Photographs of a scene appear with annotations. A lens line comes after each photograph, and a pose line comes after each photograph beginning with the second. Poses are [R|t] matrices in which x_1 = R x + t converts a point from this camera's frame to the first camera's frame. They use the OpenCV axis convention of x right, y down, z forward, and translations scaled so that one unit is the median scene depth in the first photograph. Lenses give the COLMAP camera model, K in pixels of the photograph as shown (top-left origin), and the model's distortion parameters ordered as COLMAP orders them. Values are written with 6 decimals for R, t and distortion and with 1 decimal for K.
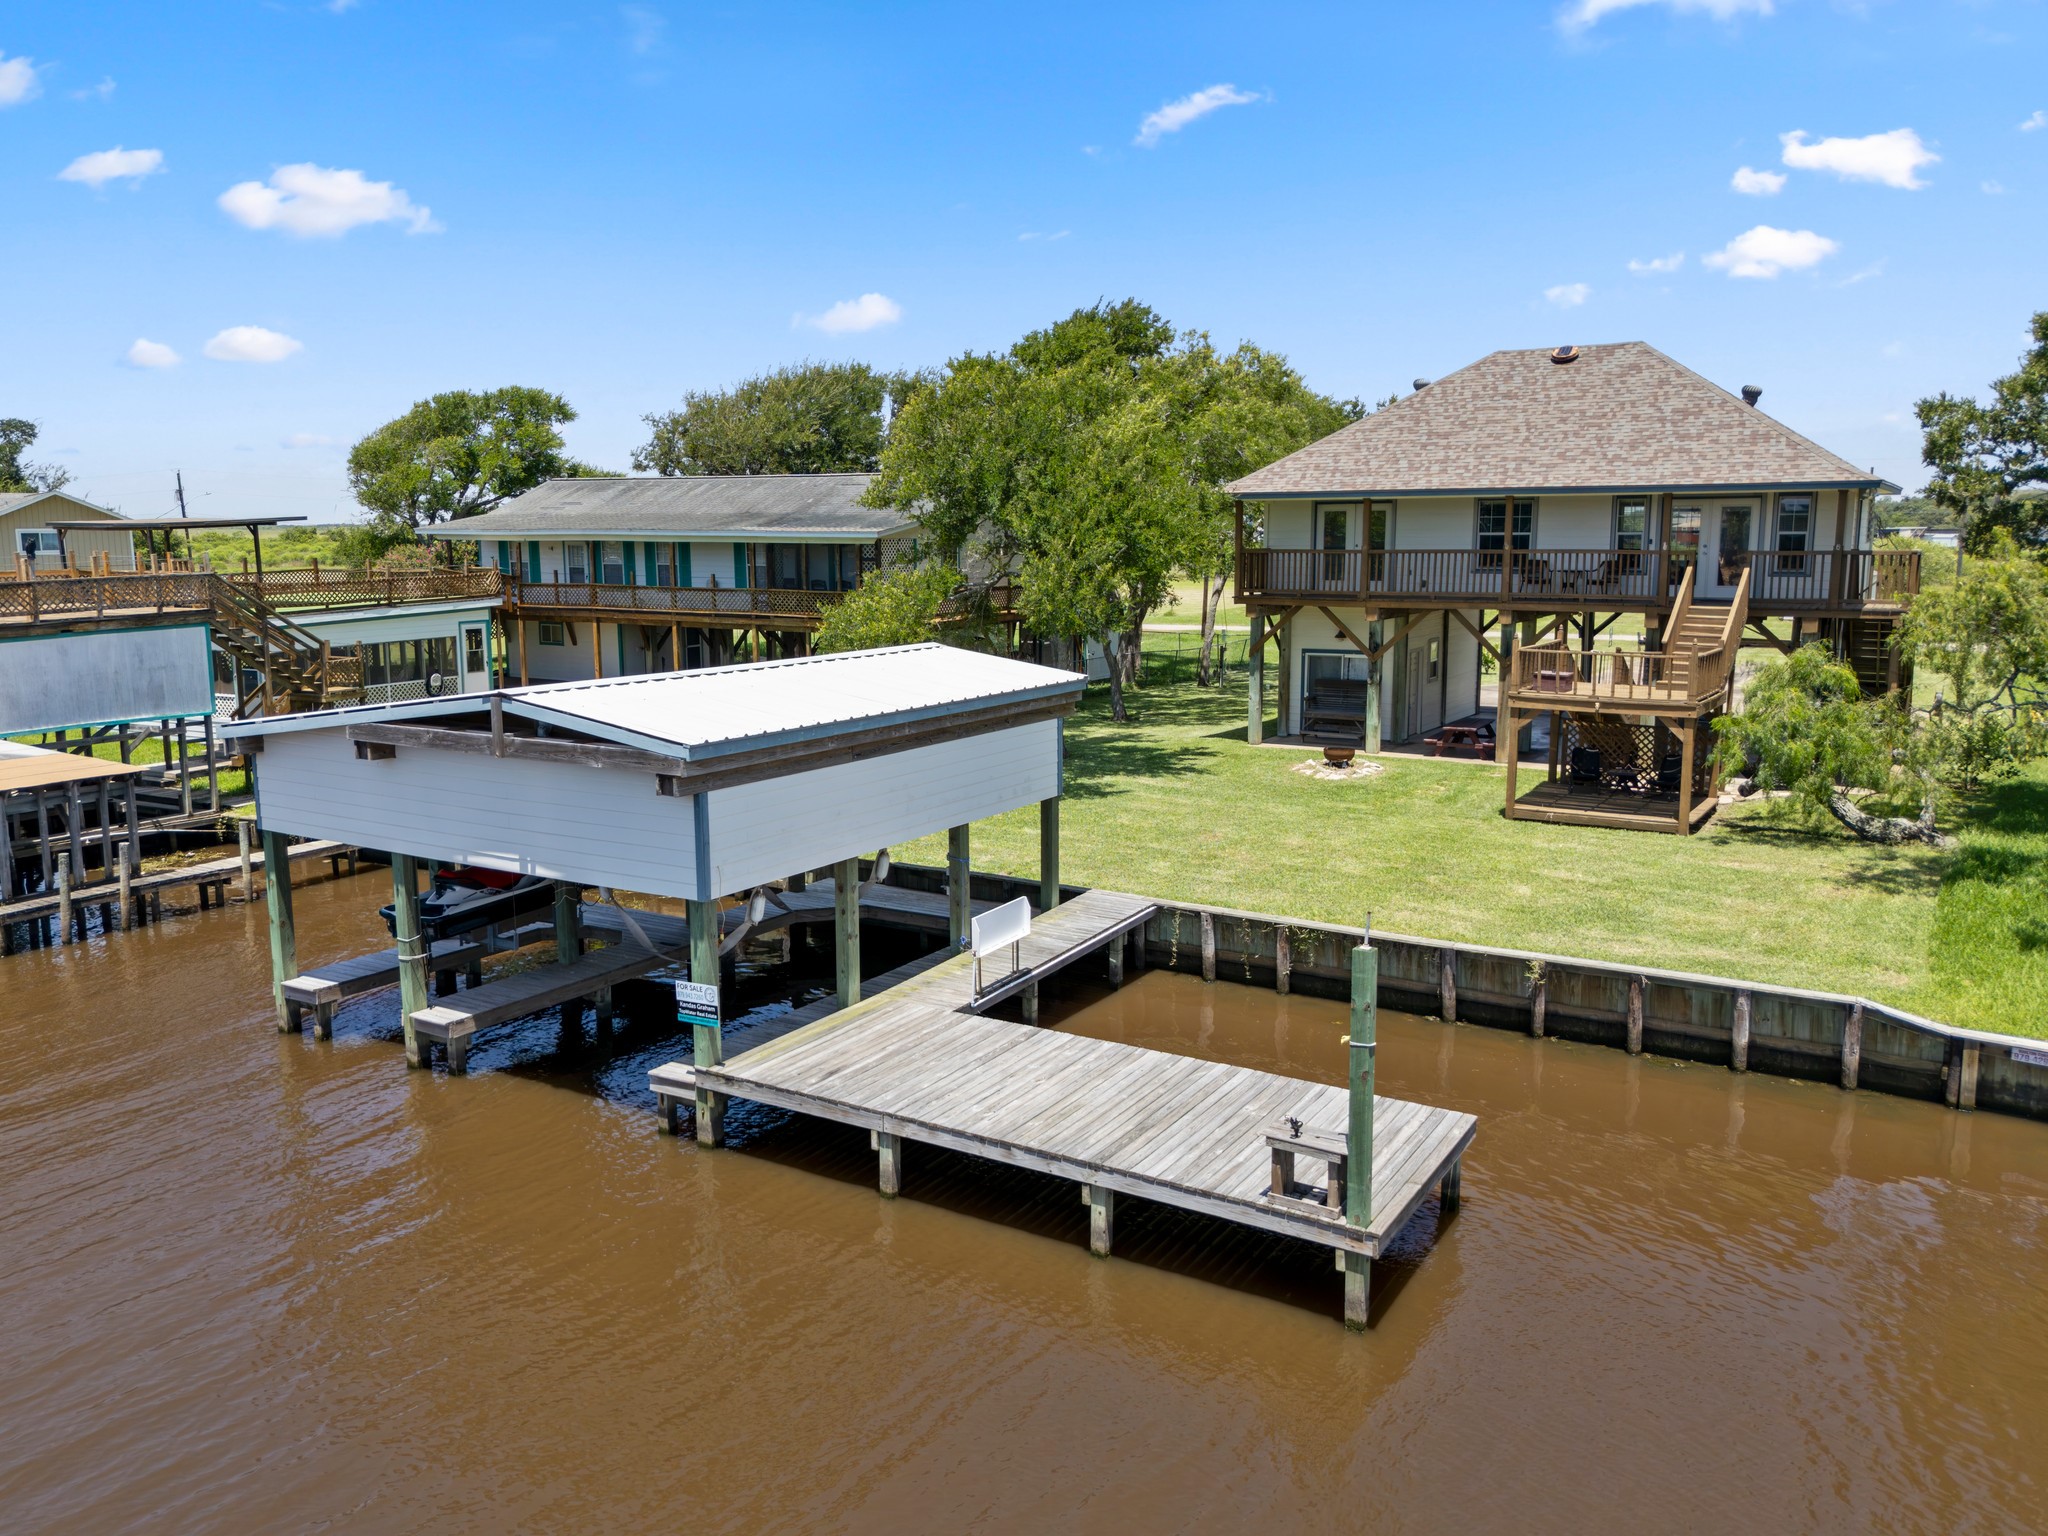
lens RADIAL K [[1565.4, 0, 1010.5], [0, 1565.4, 820.5], [0, 0, 1]] dist [0.094080, -0.114704]
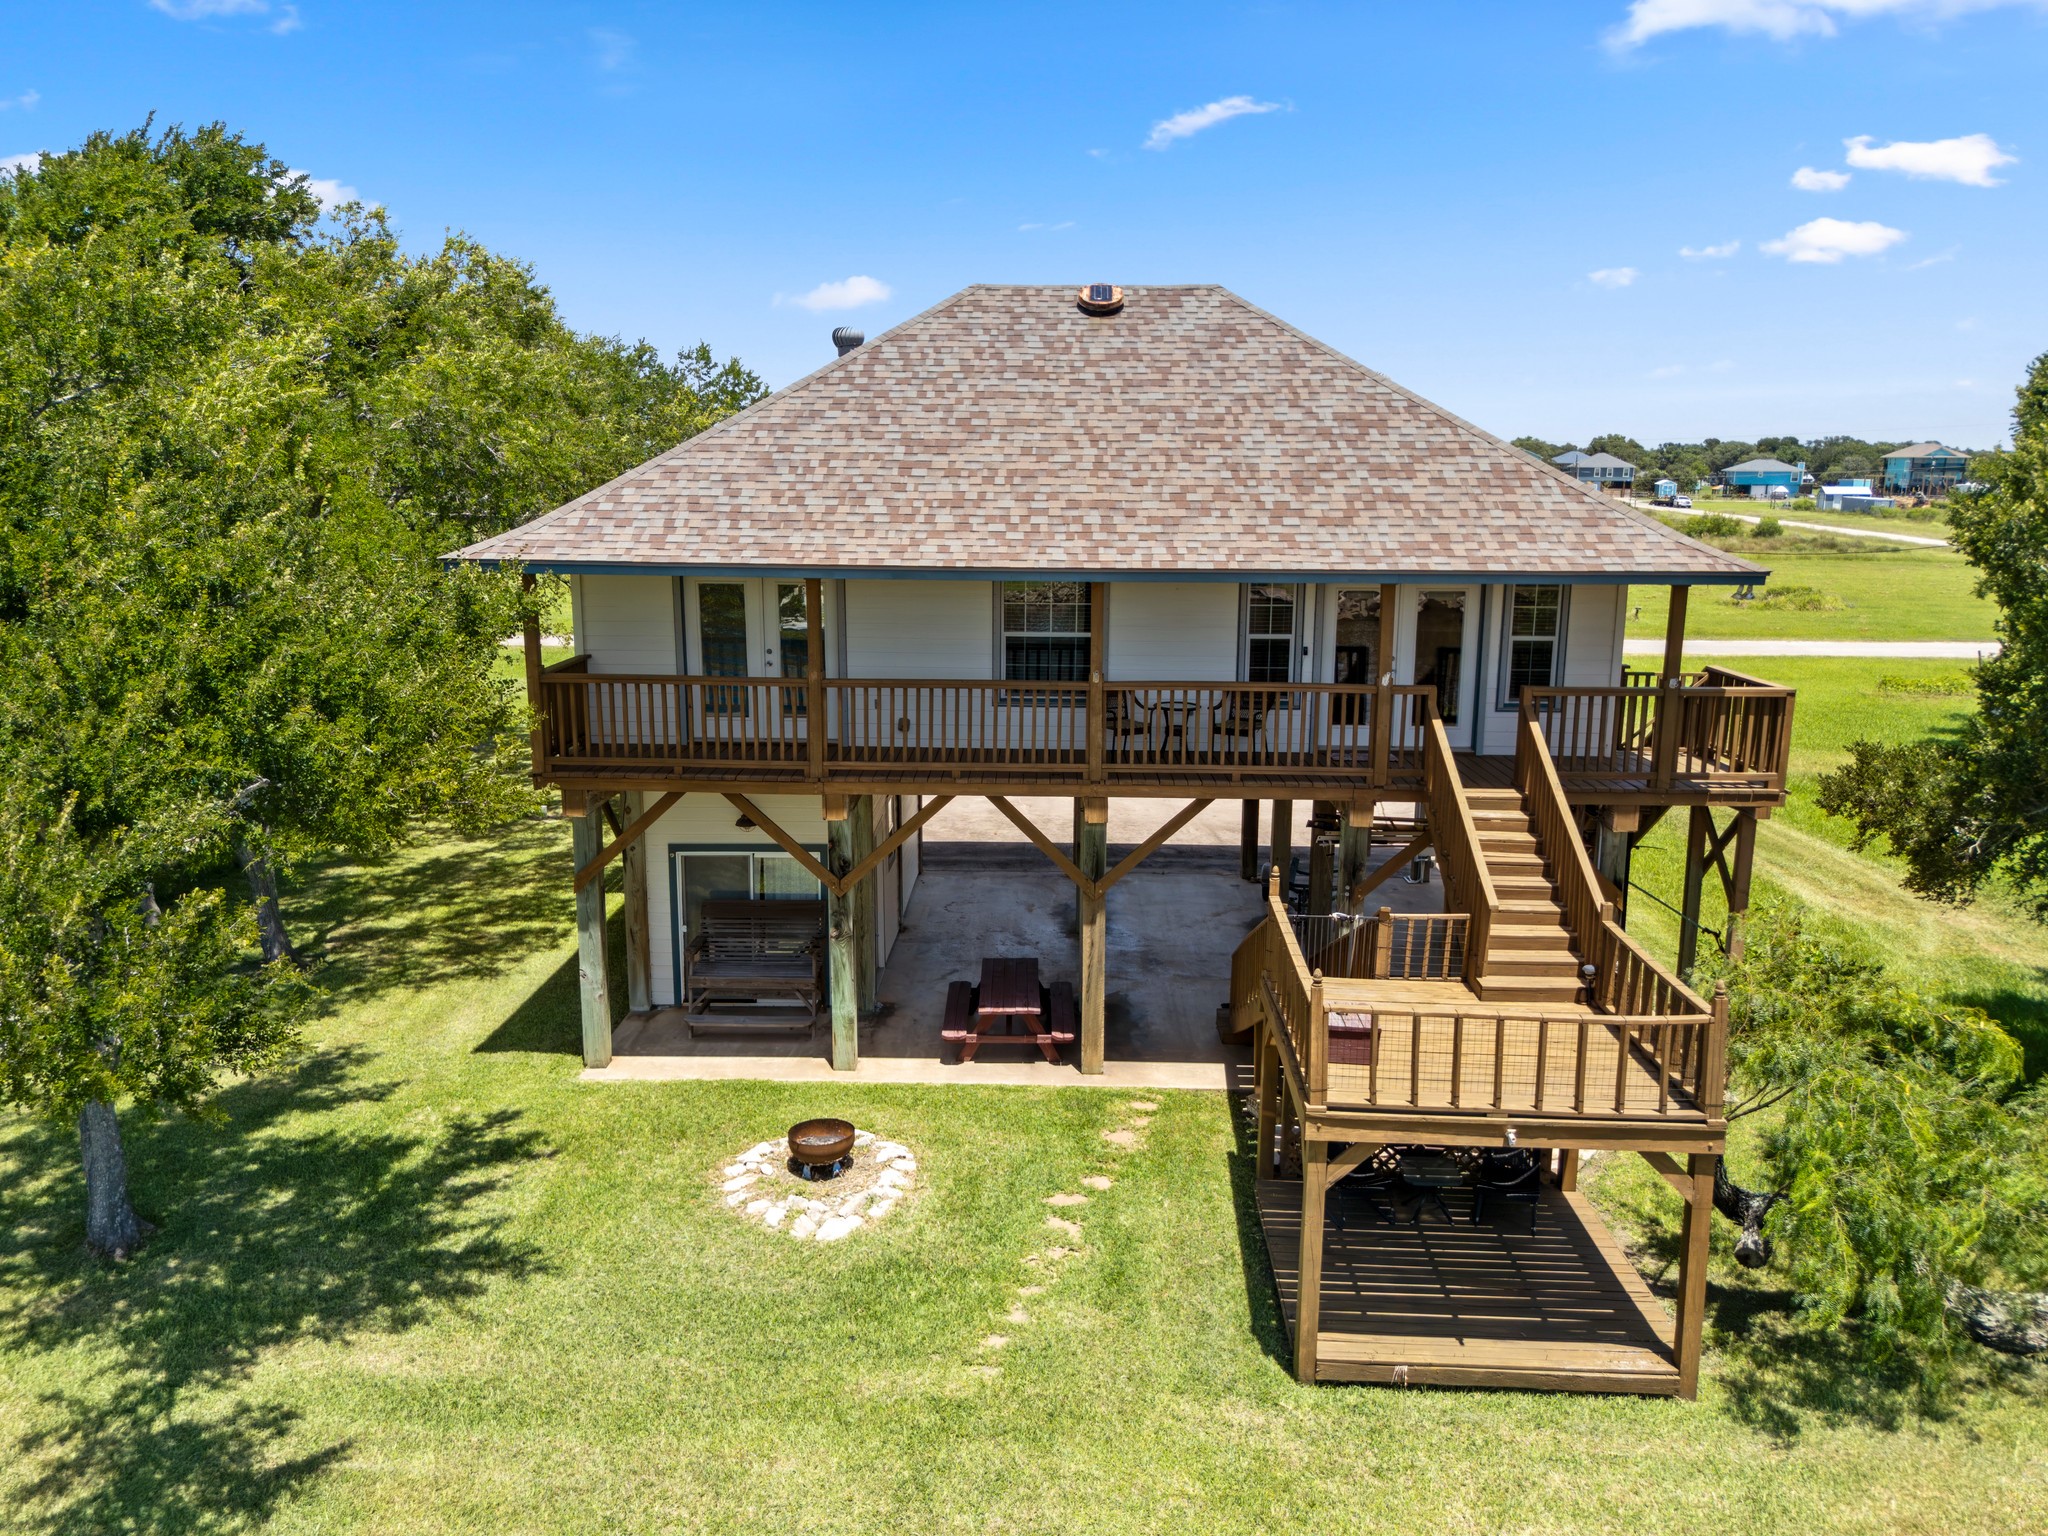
lens RADIAL K [[1565.4, 0, 1010.5], [0, 1565.4, 820.5], [0, 0, 1]] dist [0.094080, -0.114704]
pose [[0.876257, -0.097260, 0.471927, 0.044767], [0.077614, 0.995117, 0.060974, -0.150526], [-0.475553, -0.016801, 0.879527, 0.534195]]
